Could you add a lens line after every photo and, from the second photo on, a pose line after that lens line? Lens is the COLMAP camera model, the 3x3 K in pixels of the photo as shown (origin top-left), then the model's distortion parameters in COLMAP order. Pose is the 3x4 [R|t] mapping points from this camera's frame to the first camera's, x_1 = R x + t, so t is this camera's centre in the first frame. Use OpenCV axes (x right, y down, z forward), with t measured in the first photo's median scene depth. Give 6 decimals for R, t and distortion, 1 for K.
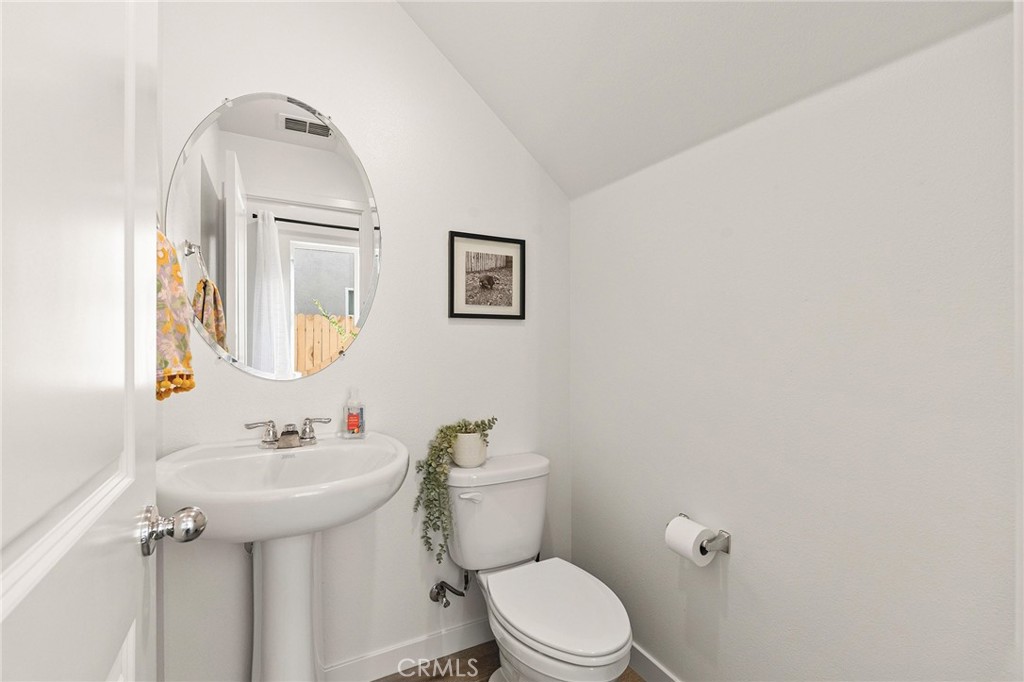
lens RADIAL K [[452.0, 0, 512.0], [0, 452.0, 341.0], [0, 0, 1]] dist [-0.003214, -0.000298]
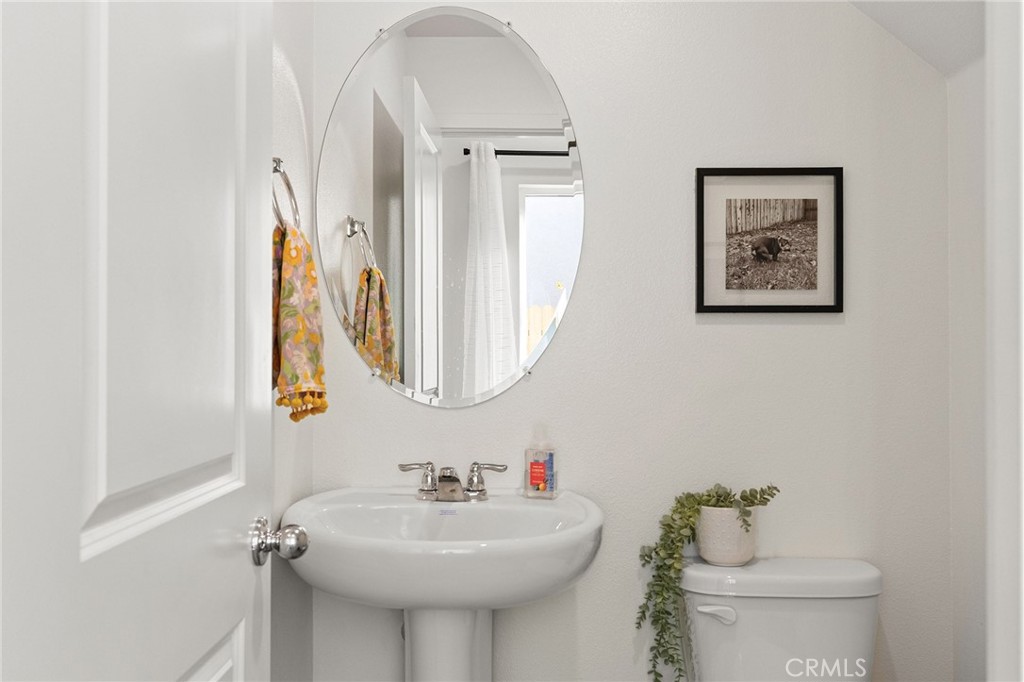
lens RADIAL K [[941.8, 0, 512.0], [0, 941.8, 341.0], [0, 0, 1]] dist [0.010648, 0.004211]
pose [[0.869192, -0.006847, -0.494428, 0.275171], [0.001037, 0.999927, -0.012025, -0.000014], [0.494475, 0.009939, 0.869135, -0.210059]]
